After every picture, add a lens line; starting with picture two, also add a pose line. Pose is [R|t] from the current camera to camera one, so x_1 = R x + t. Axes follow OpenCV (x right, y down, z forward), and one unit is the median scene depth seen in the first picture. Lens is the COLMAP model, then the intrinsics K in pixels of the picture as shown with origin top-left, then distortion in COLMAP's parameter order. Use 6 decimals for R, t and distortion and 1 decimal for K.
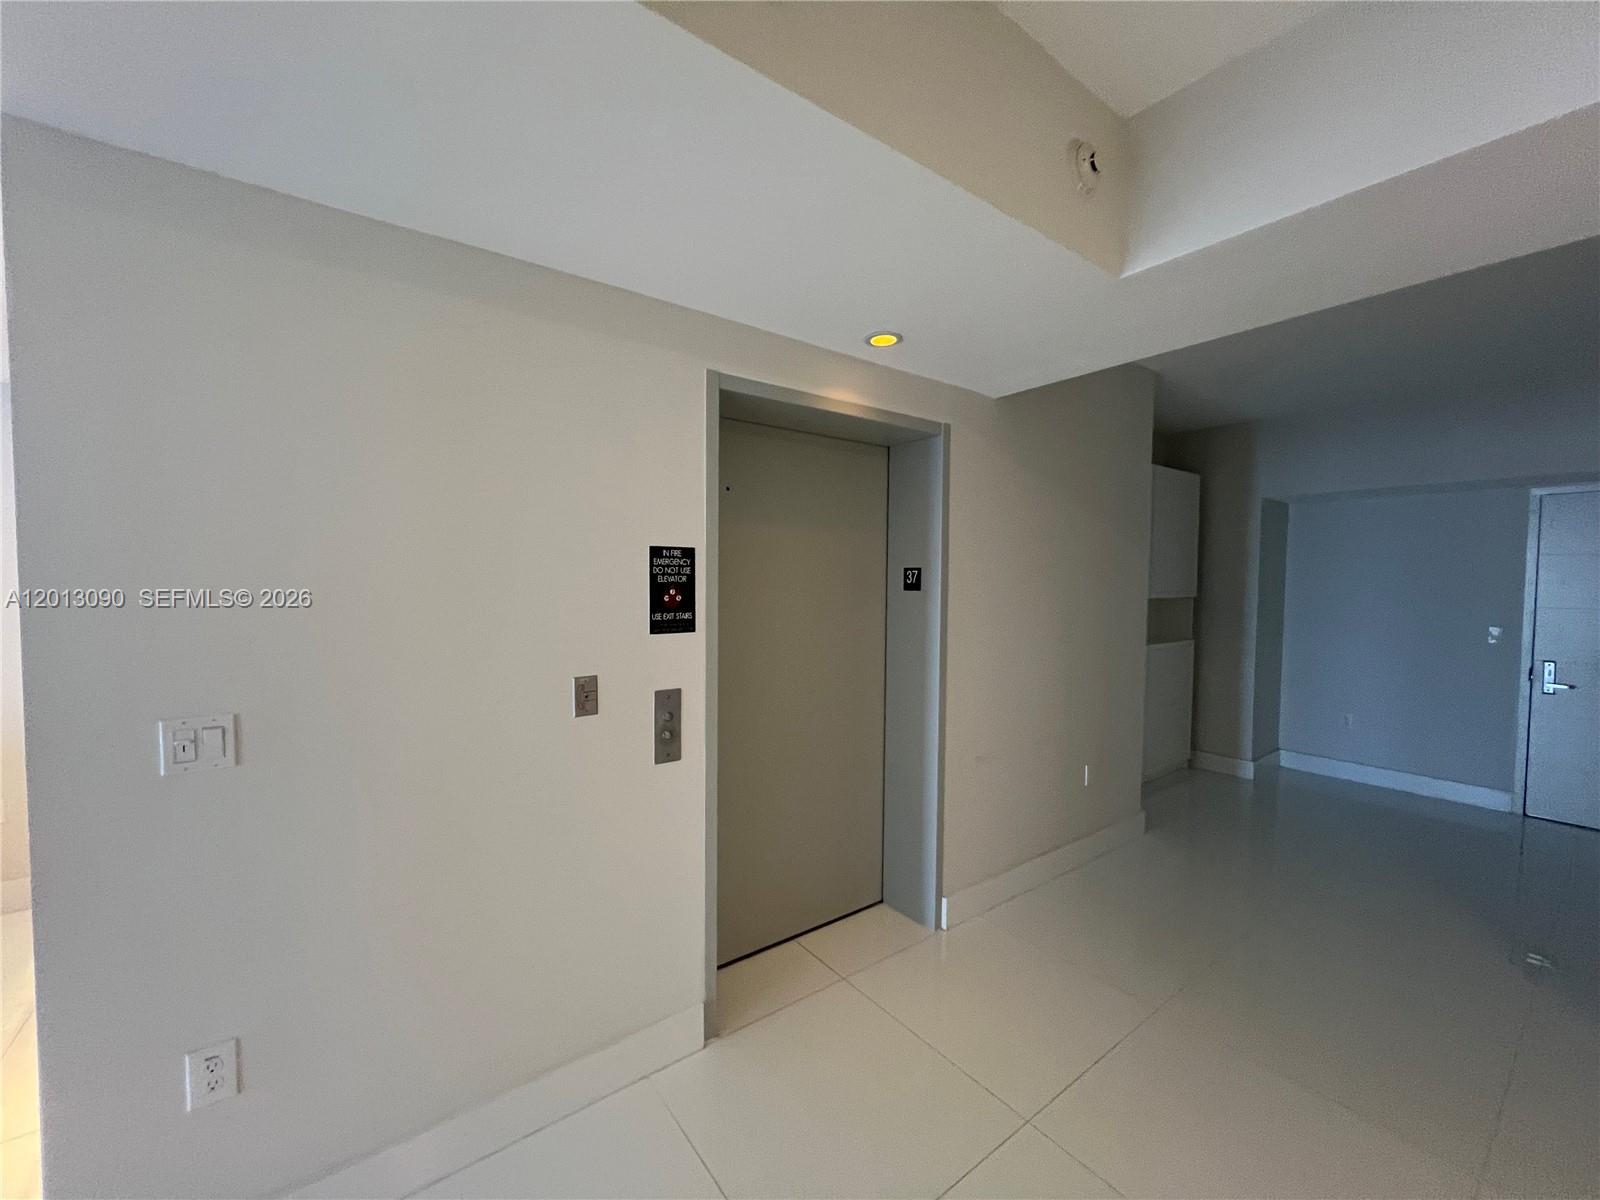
lens RADIAL K [[643.2, 0, 800.0], [0, 643.2, 600.0], [0, 0, 1]] dist [0.000303, 0.000047]
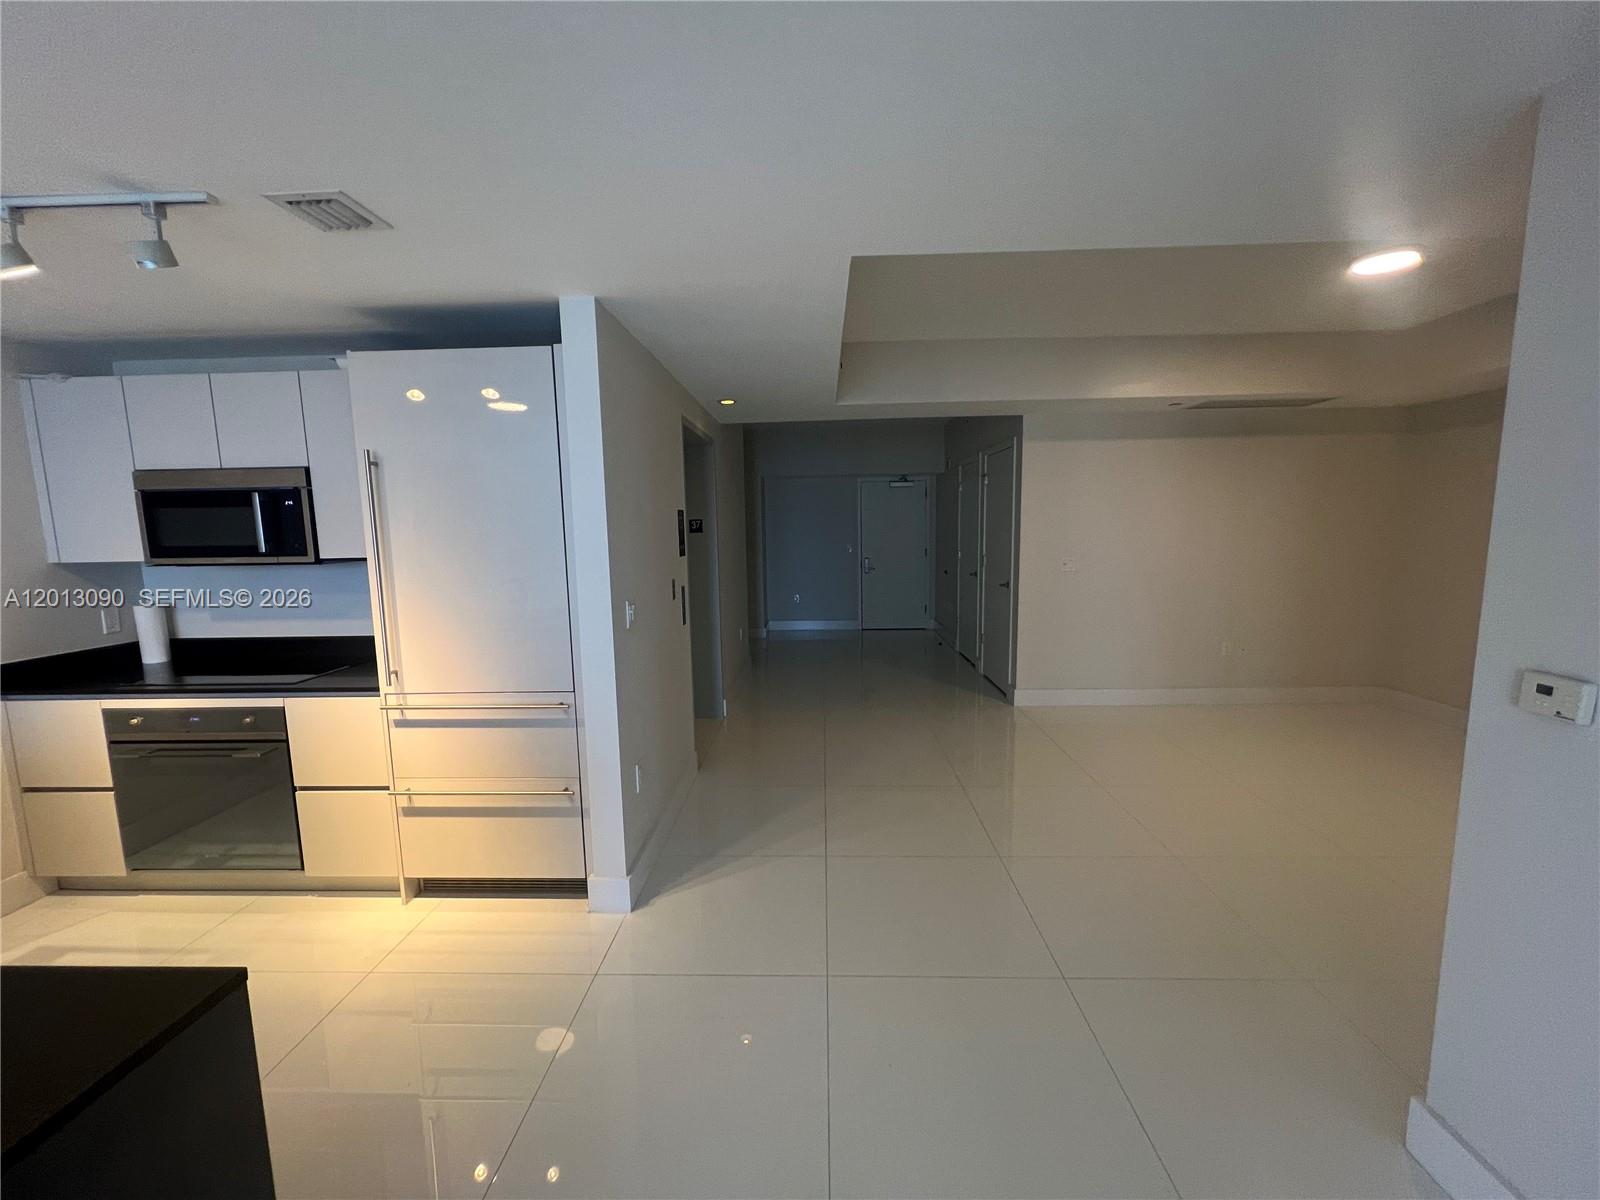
lens RADIAL K [[643.2, 0, 800.0], [0, 643.2, 600.0], [0, 0, 1]] dist [0.000303, 0.000047]
pose [[0.648254, -0.100896, 0.754710, -0.974101], [0.043984, 0.994489, 0.095172, 0.012582], [-0.760153, -0.028500, 0.649119, -0.344630]]
